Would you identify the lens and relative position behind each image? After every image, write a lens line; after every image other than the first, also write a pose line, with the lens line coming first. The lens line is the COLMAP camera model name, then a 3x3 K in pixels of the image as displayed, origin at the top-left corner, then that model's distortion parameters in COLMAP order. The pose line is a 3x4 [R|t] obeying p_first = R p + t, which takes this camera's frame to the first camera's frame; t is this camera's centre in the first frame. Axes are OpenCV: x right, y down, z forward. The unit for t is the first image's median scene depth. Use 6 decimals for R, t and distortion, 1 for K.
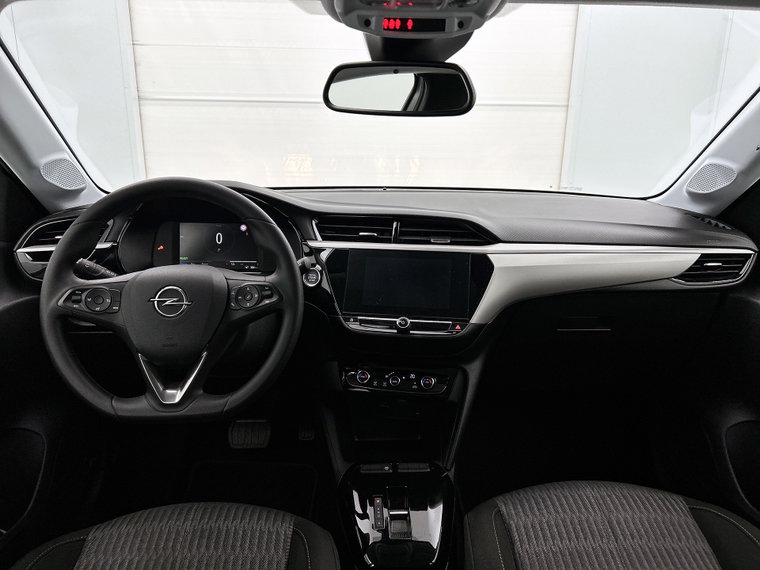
lens RADIAL K [[573.4, 0, 378.1], [0, 573.4, 281.4], [0, 0, 1]] dist [-0.000198, 0.000504]
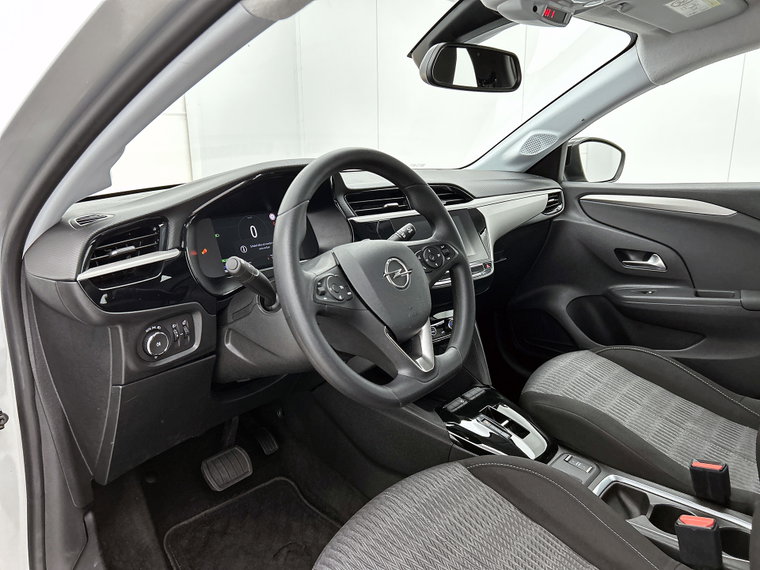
lens RADIAL K [[573.4, 0, 379.1], [0, 573.4, 281.4], [0, 0, 1]] dist [-0.000198, 0.000504]
pose [[0.691620, -0.198786, 0.694367, -0.826911], [0.219704, 0.973724, 0.059927, -0.012175], [-0.688035, 0.111108, 0.717121, 0.258064]]
